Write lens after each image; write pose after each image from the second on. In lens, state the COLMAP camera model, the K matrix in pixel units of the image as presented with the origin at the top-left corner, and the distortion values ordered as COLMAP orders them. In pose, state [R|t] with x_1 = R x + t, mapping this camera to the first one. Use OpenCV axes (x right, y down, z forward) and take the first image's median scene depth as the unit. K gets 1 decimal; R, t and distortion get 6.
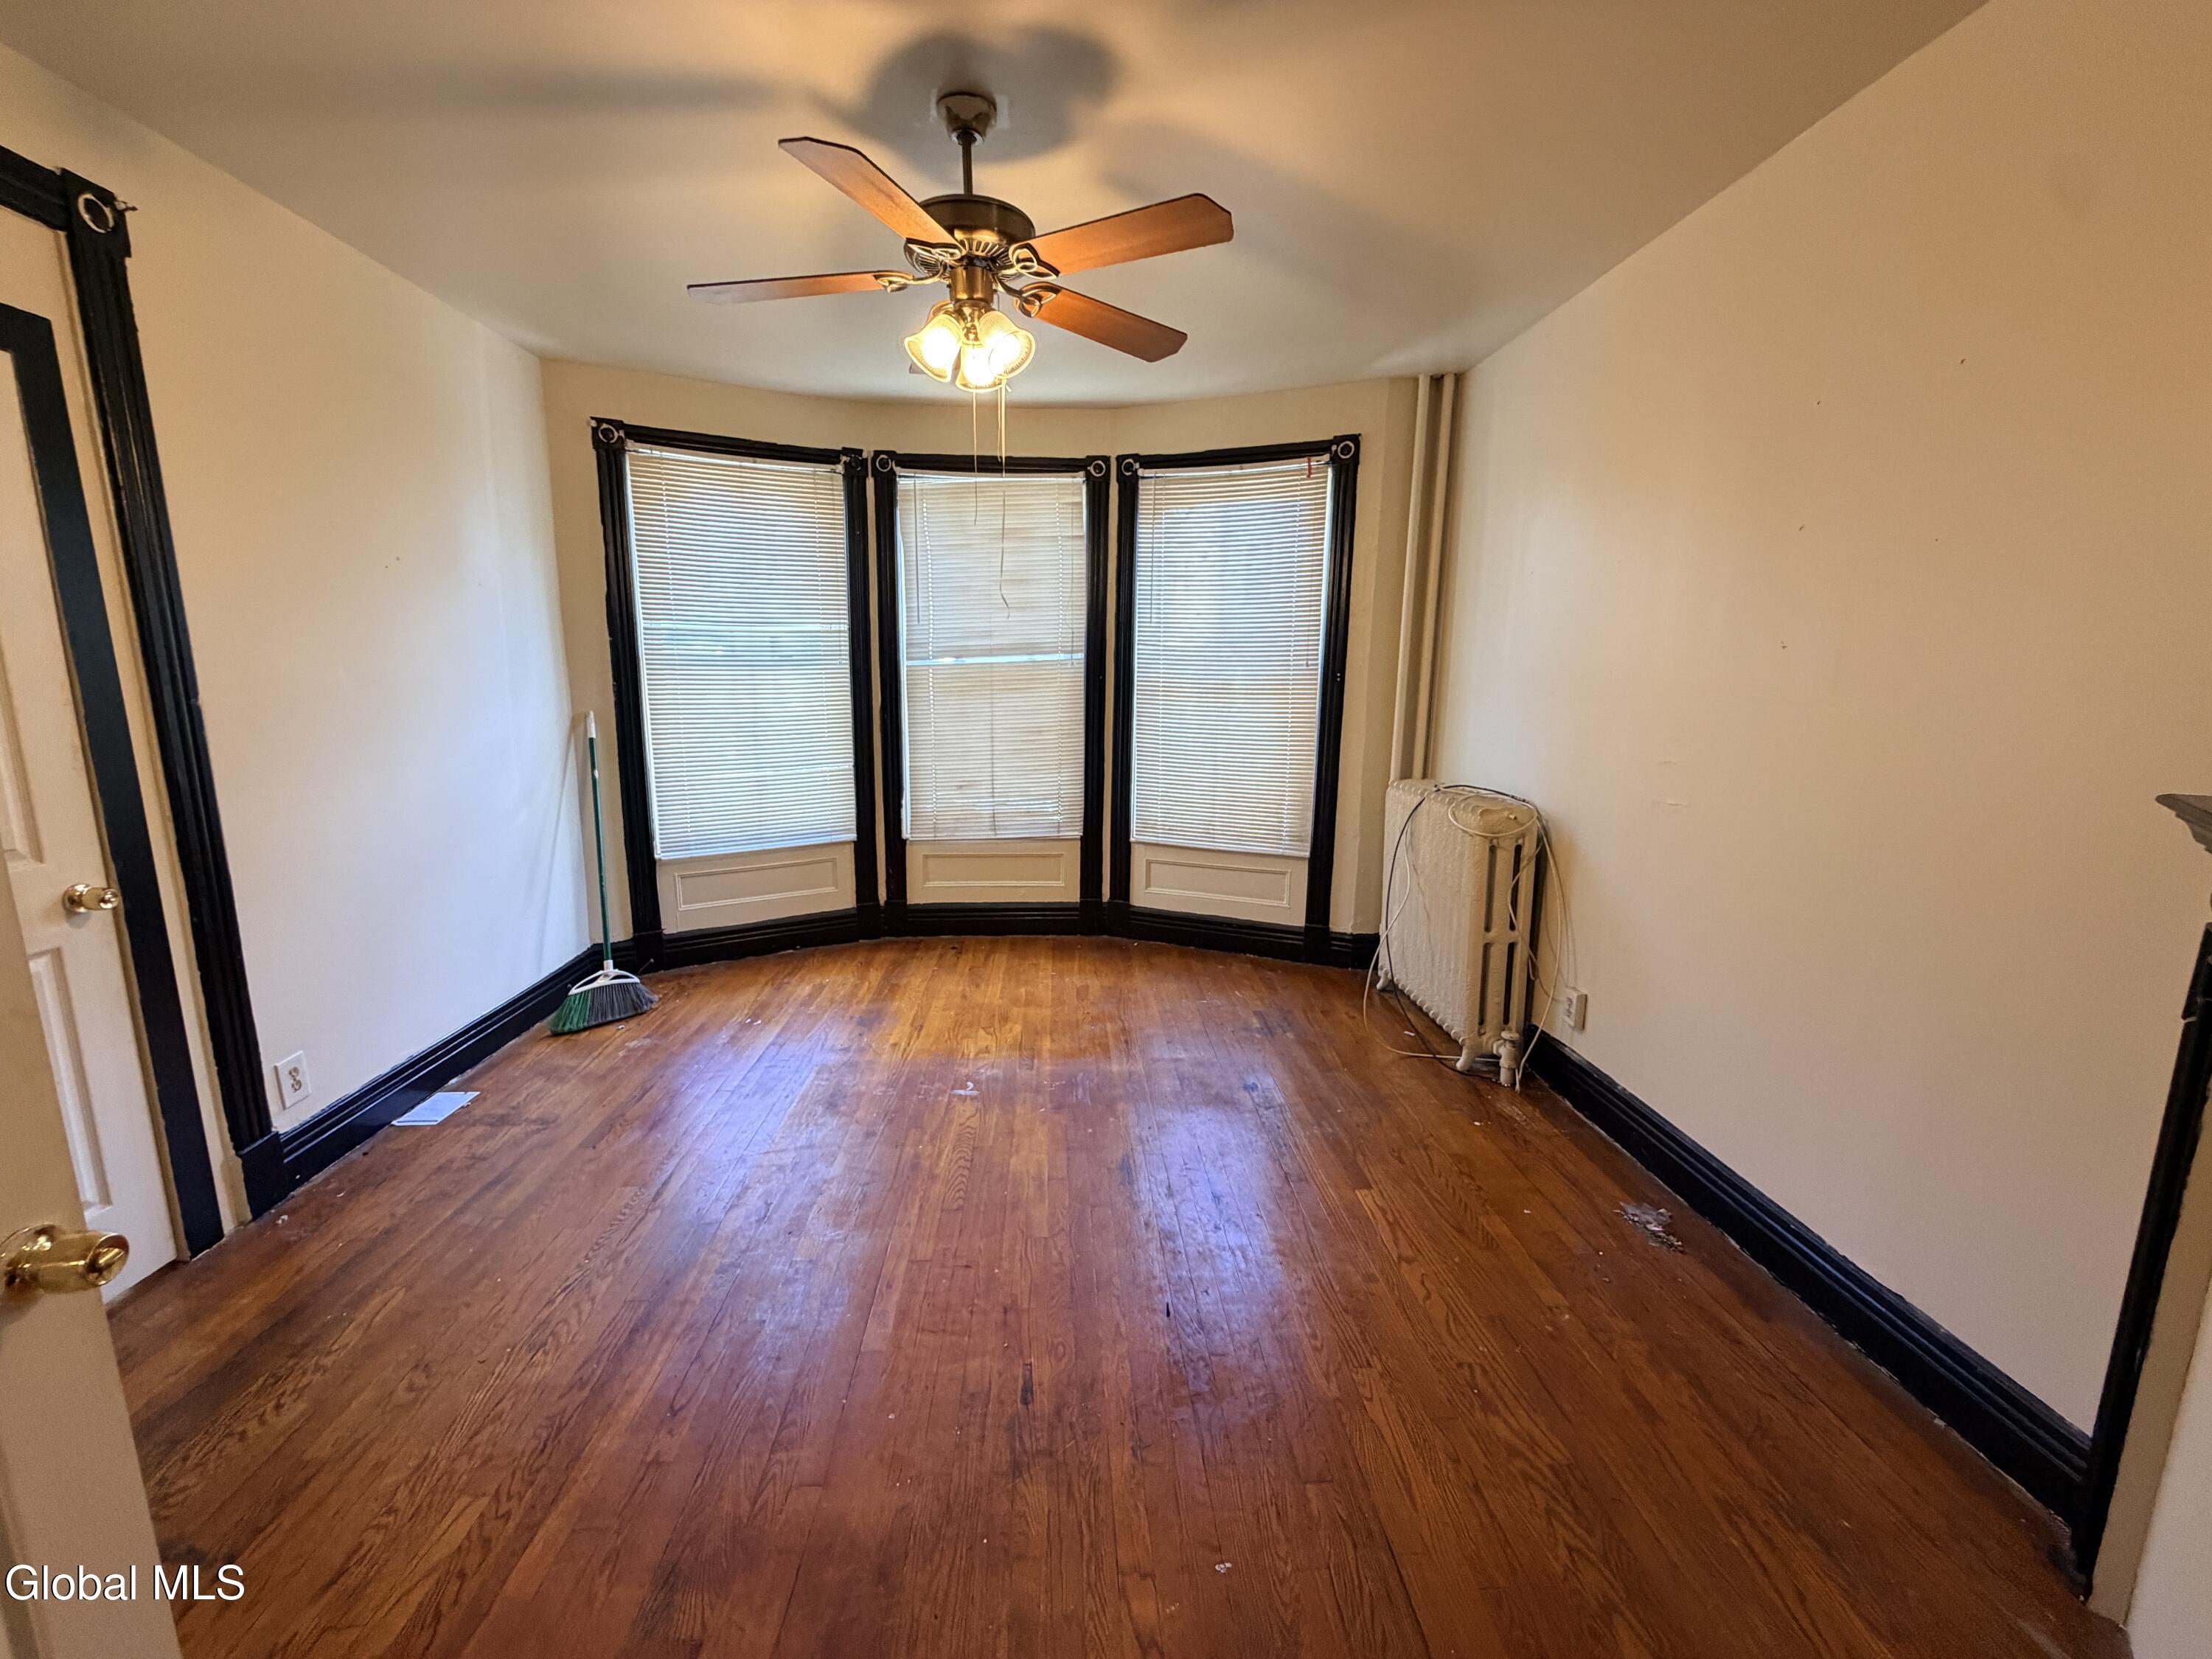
lens RADIAL K [[880.0, 0, 1101.0], [0, 880.0, 828.8], [0, 0, 1]] dist [-0.000025, -0.000366]
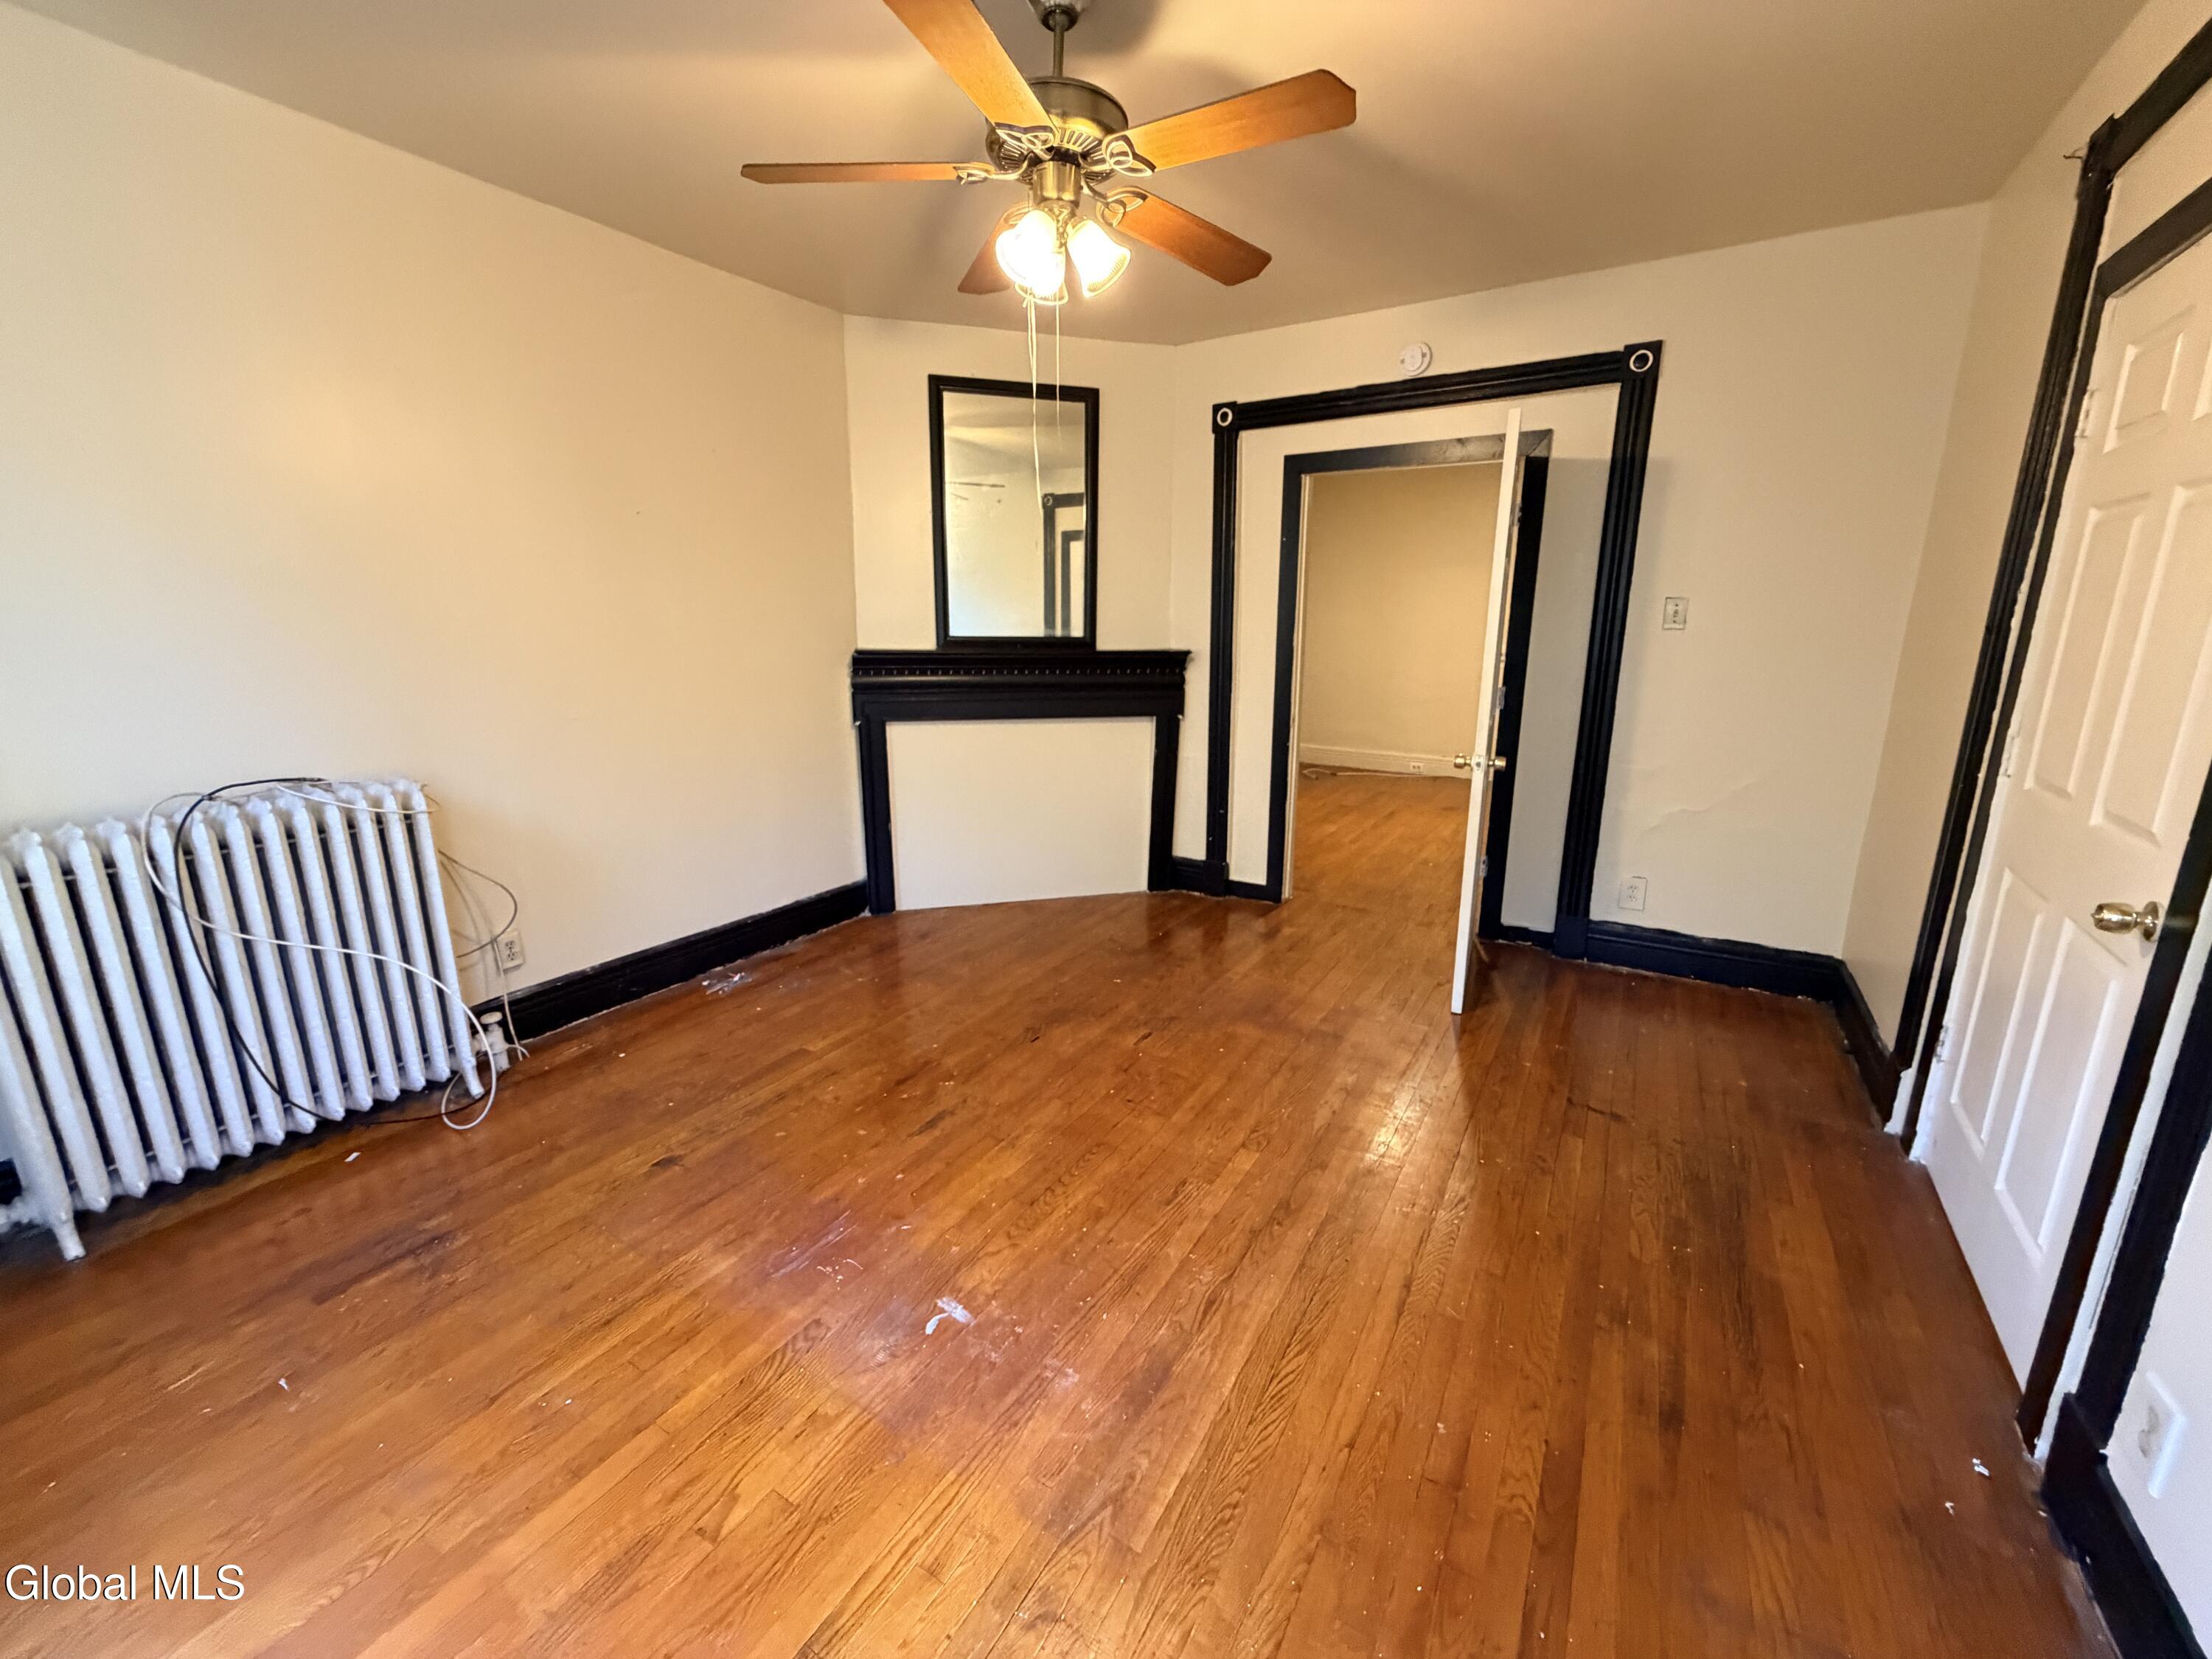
lens RADIAL K [[880.0, 0, 1101.0], [0, 880.0, 828.8], [0, 0, 1]] dist [-0.000025, -0.000366]
pose [[-0.823052, -0.137231, 0.551137, -0.462825], [0.098618, 0.921102, 0.376624, -0.197129], [-0.559338, 0.364333, -0.744582, 1.122167]]
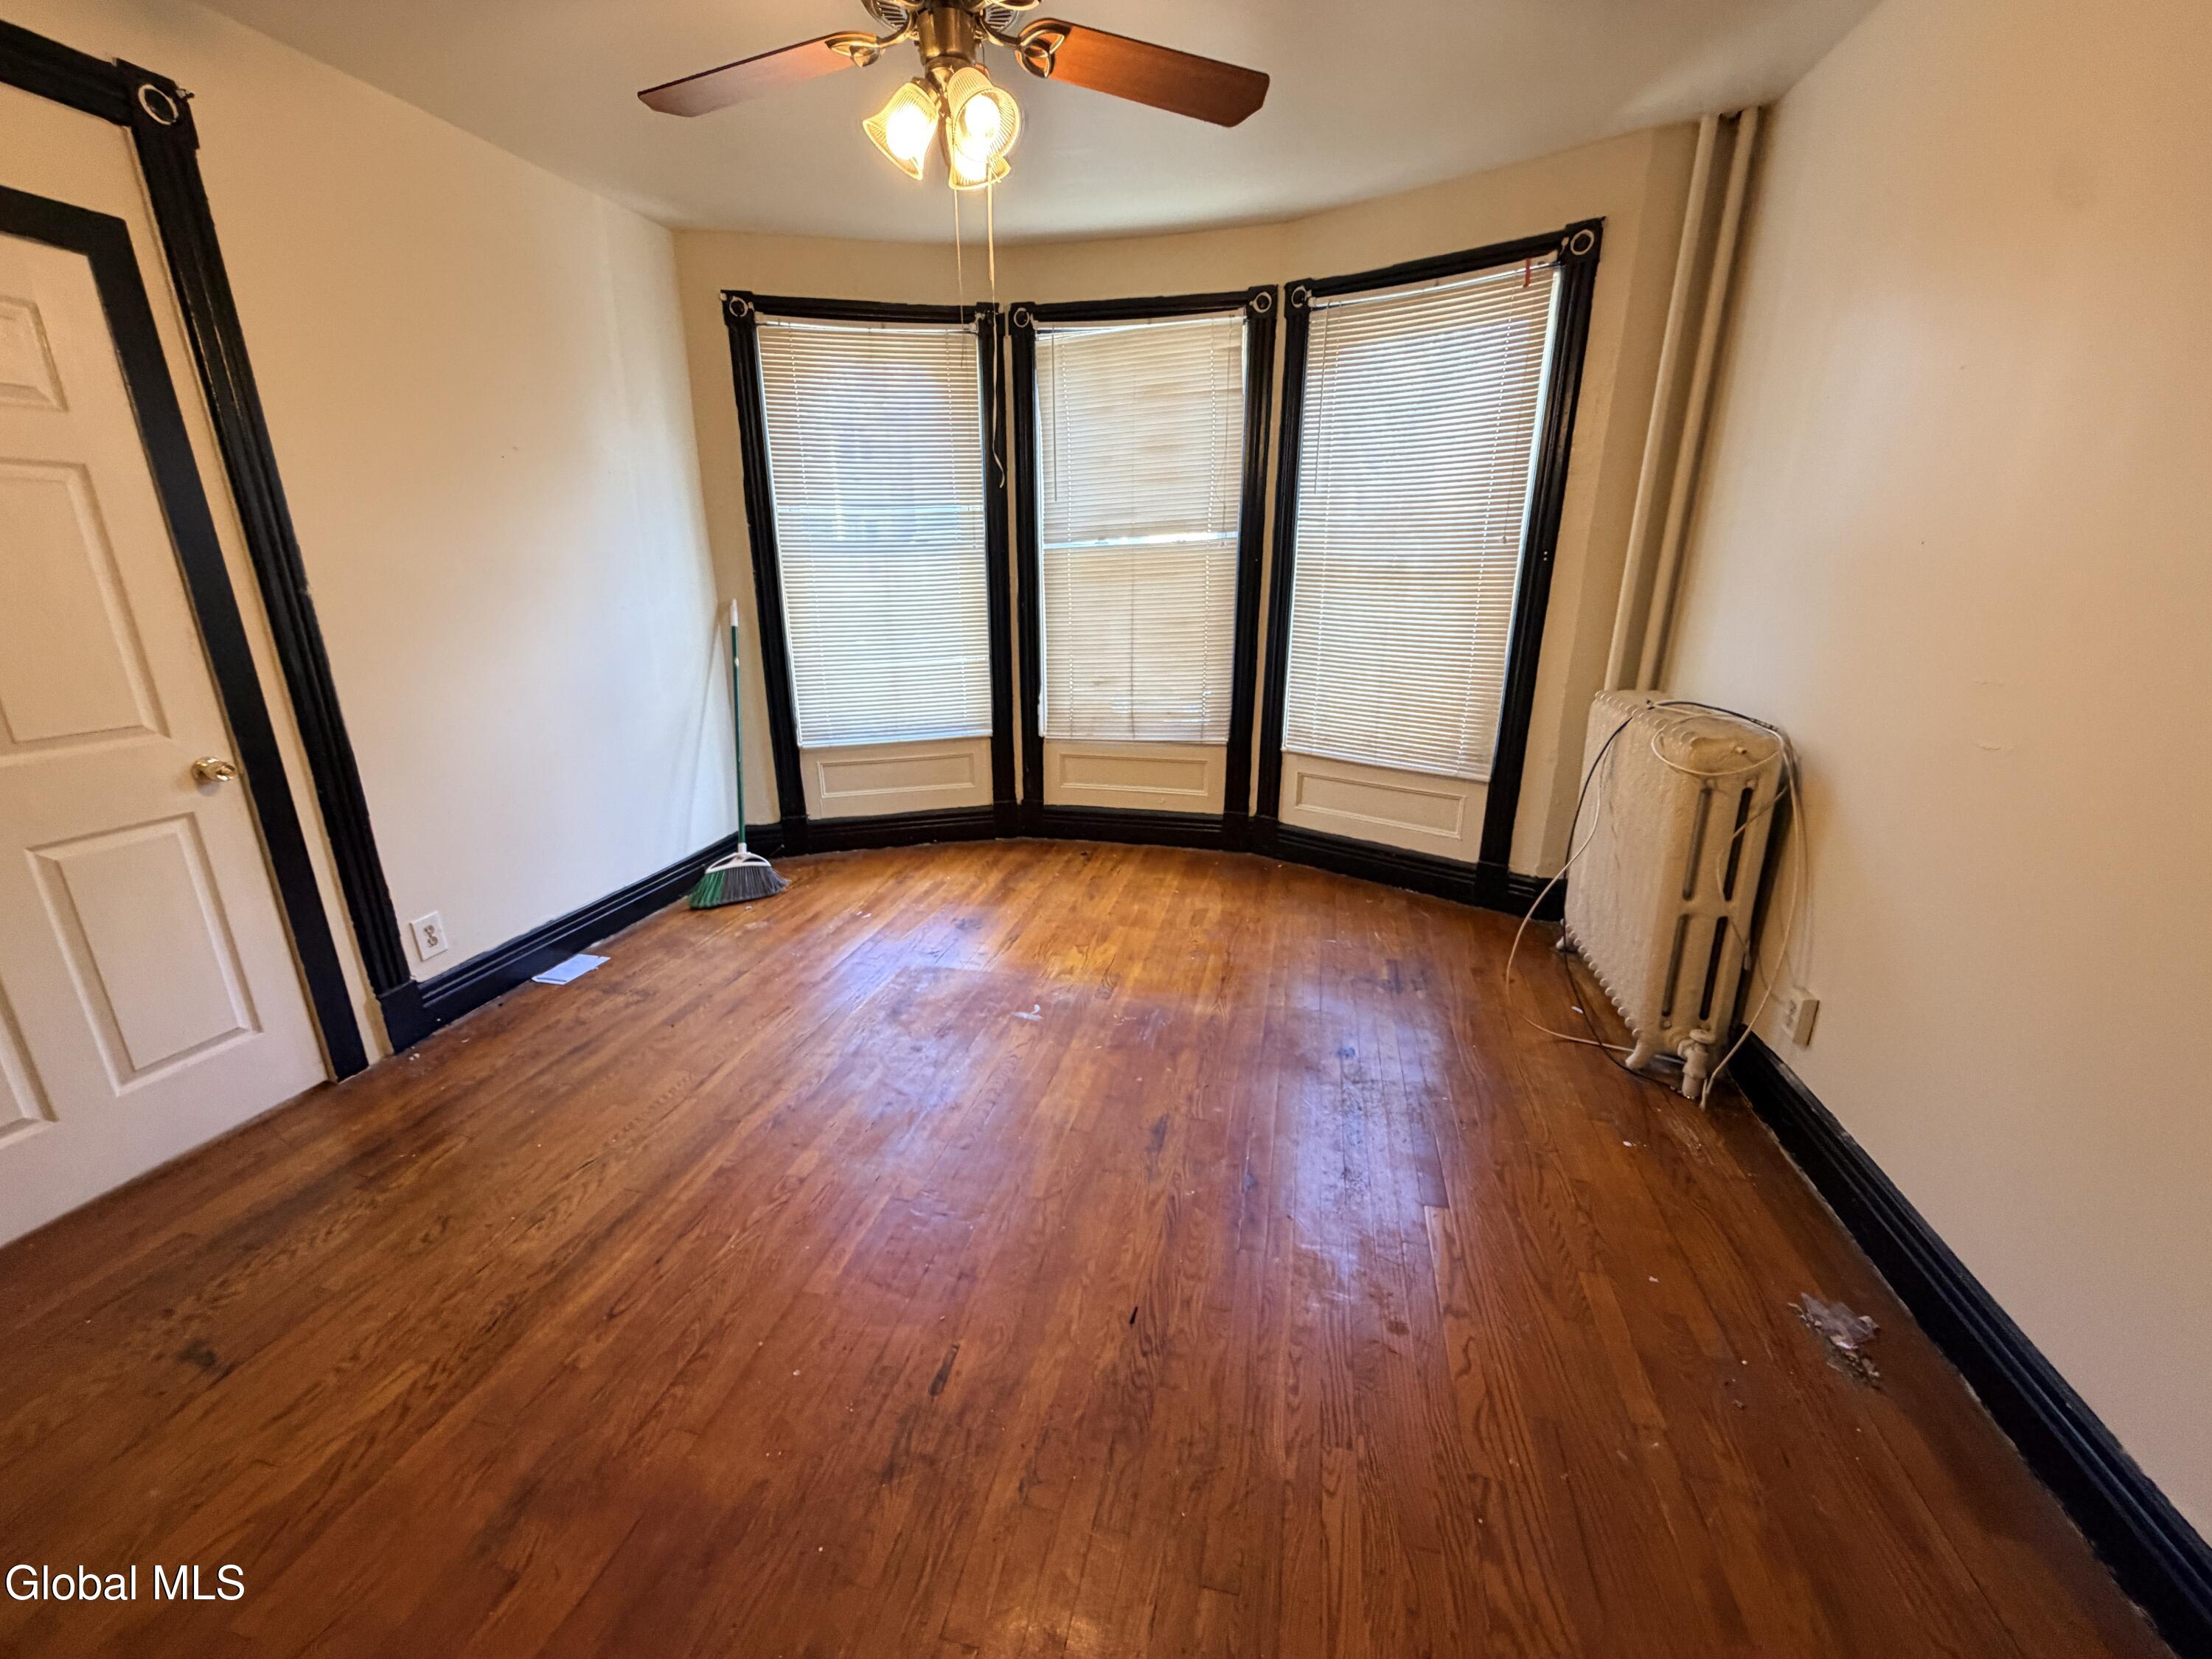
lens RADIAL K [[880.0, 0, 1101.0], [0, 880.0, 828.8], [0, 0, 1]] dist [-0.000025, -0.000366]
pose [[0.959334, 0.072094, -0.272911, 0.142912], [-0.037928, 0.990989, 0.128460, -0.019566], [0.279713, -0.112885, 0.953424, 0.130713]]
